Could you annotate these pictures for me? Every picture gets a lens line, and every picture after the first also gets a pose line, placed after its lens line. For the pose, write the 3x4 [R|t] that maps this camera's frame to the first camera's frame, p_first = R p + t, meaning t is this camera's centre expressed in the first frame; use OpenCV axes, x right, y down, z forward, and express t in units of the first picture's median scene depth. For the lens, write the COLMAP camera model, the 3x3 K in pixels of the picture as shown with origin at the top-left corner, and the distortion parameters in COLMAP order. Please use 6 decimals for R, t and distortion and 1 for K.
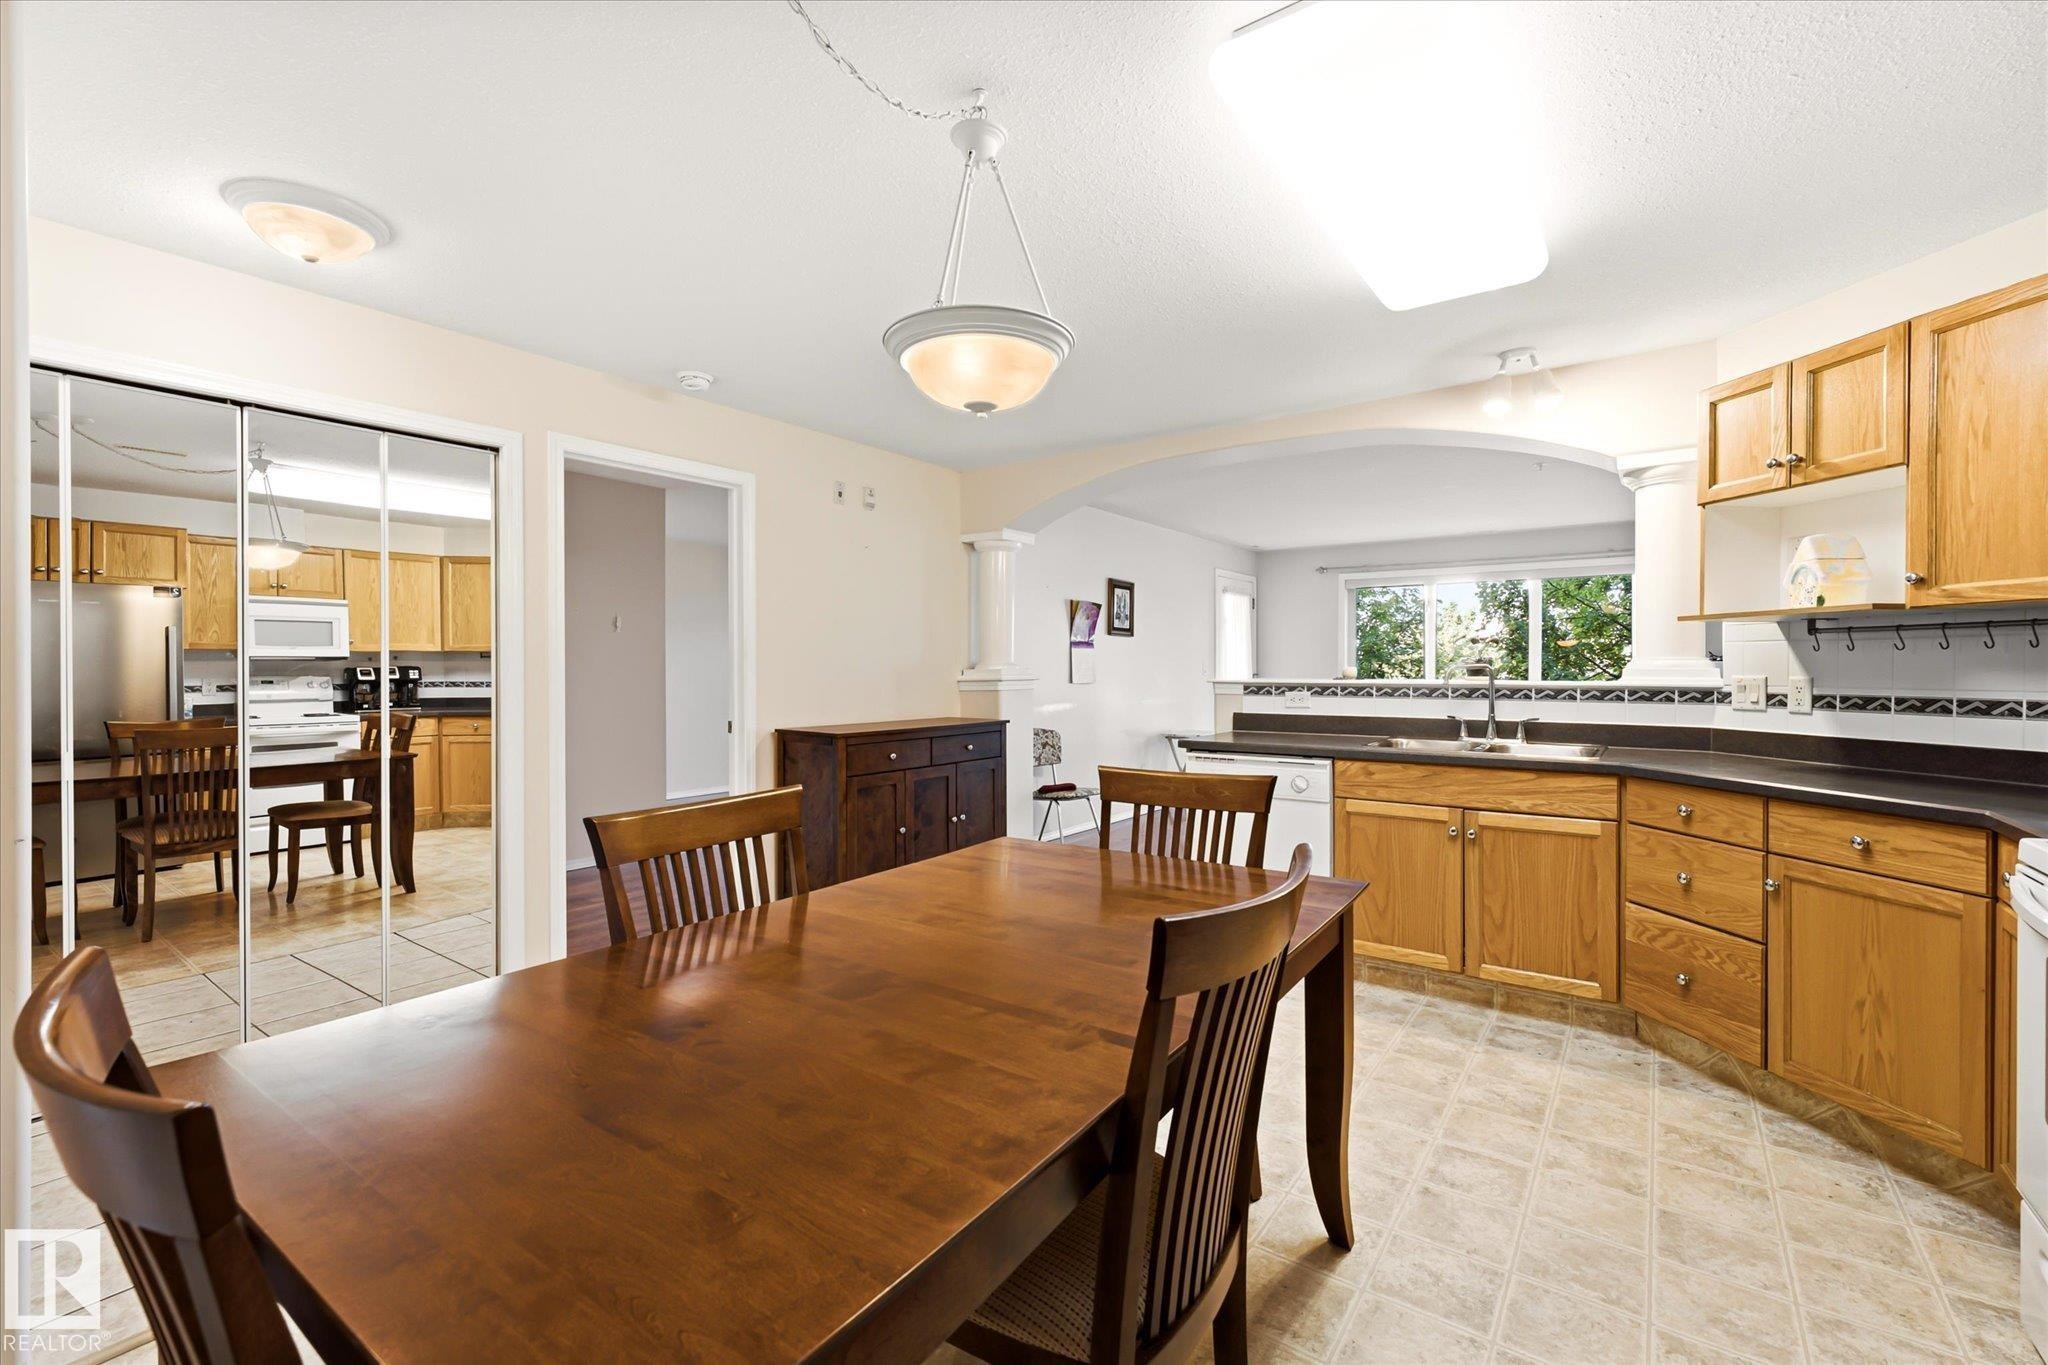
lens RADIAL K [[894.1, 0, 1038.2], [0, 894.1, 674.5], [0, 0, 1]] dist [0.002161, 0.000282]
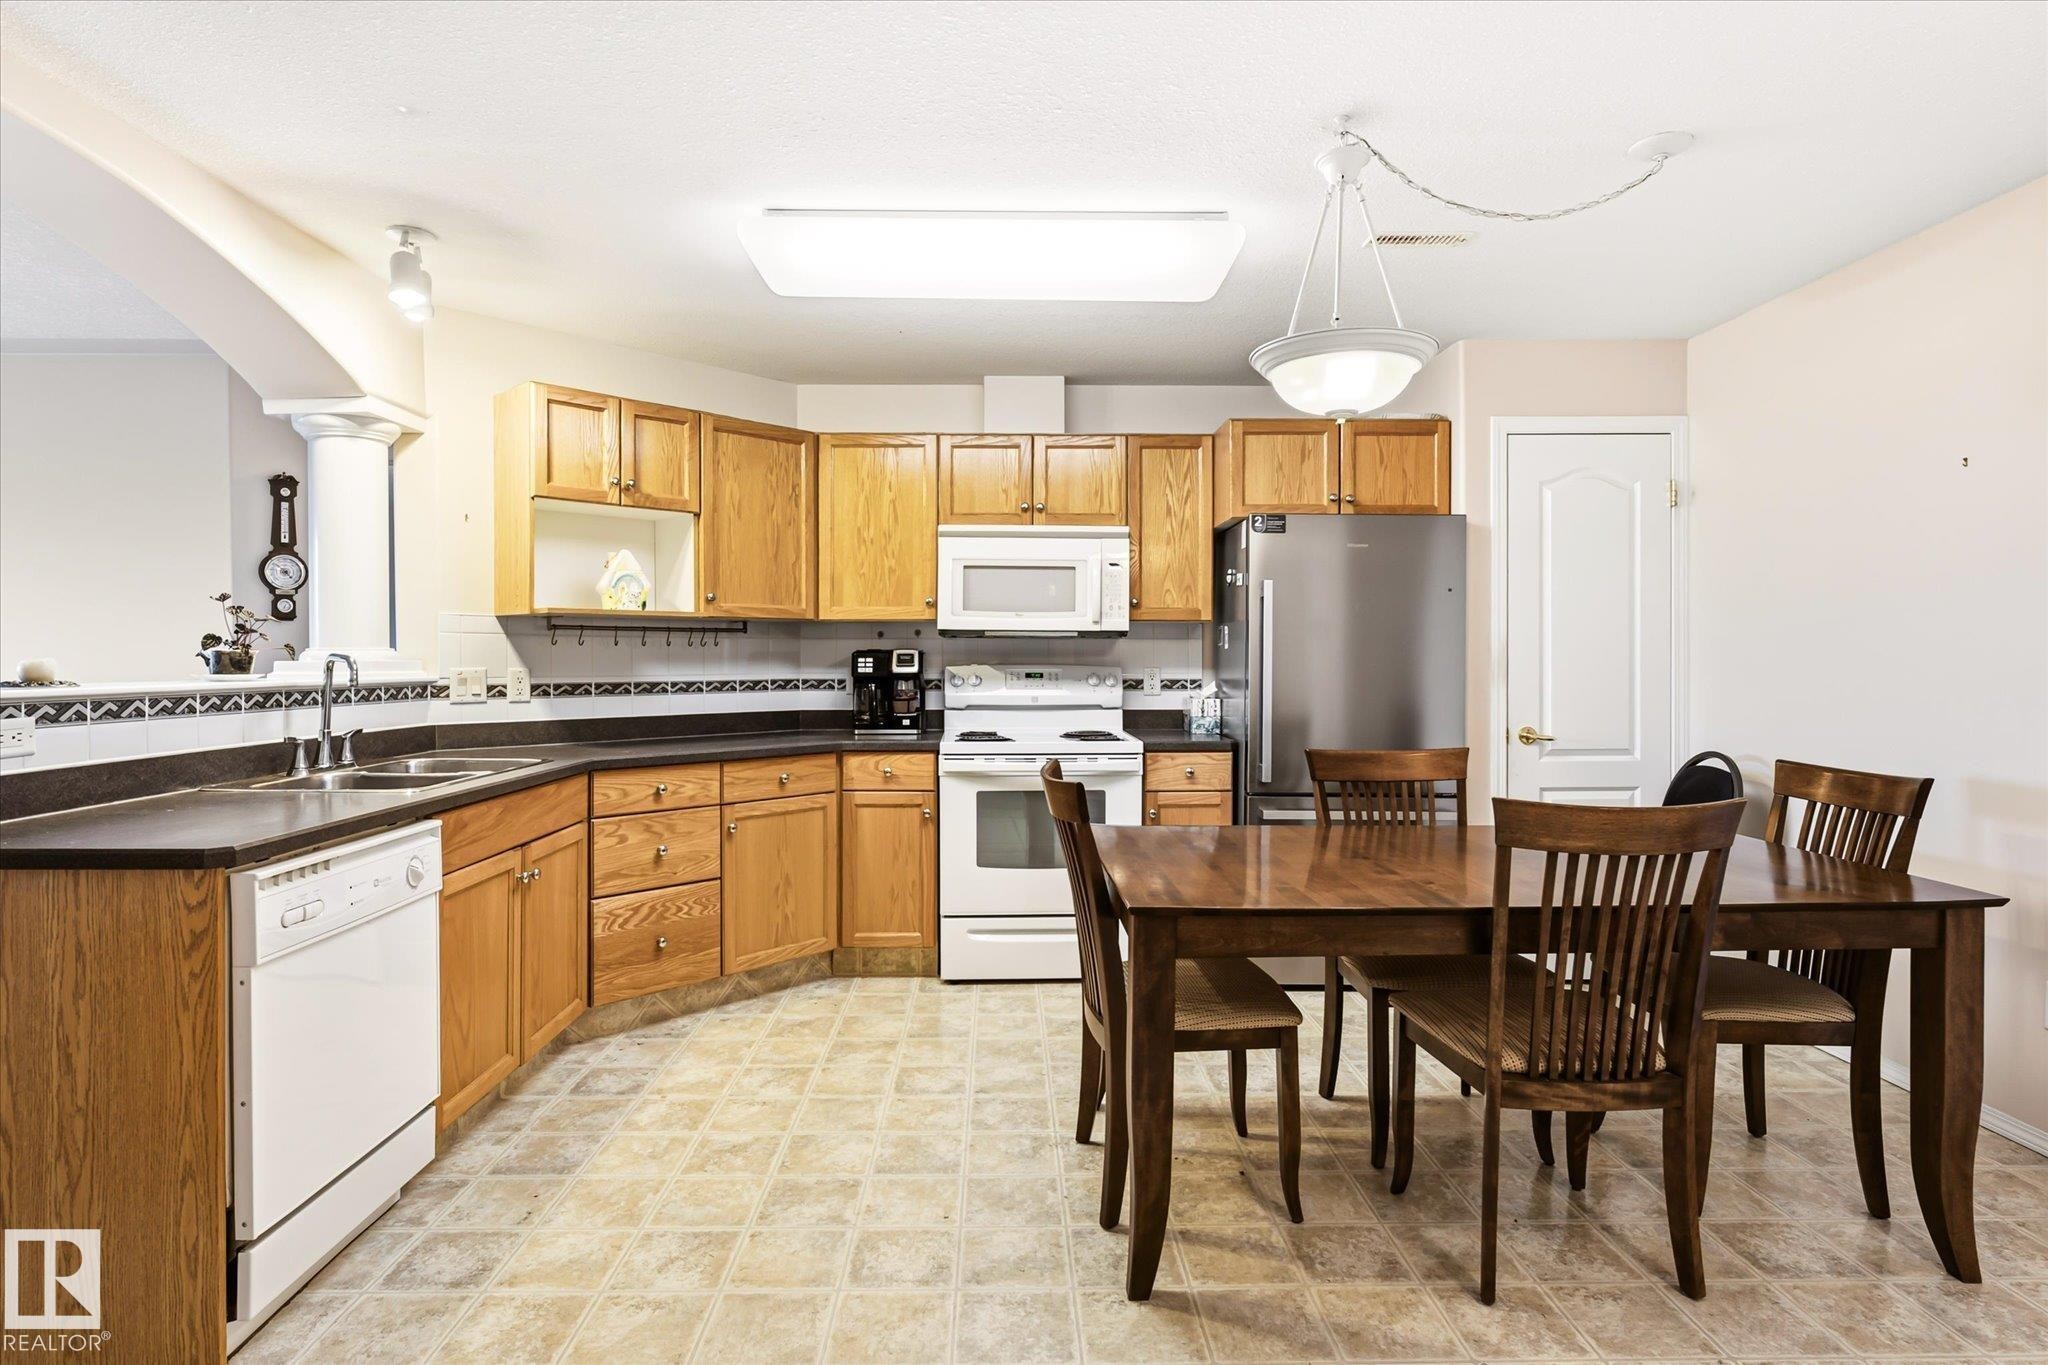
lens RADIAL K [[989.1, 0, 1035.9], [0, 989.1, 668.4], [0, 0, 1]] dist [-0.000559, 0.001314]
pose [[-0.581761, -0.006709, 0.813332, -0.501201], [0.005780, 0.999907, 0.012383, -0.008629], [-0.813339, 0.011905, -0.581668, 1.240956]]
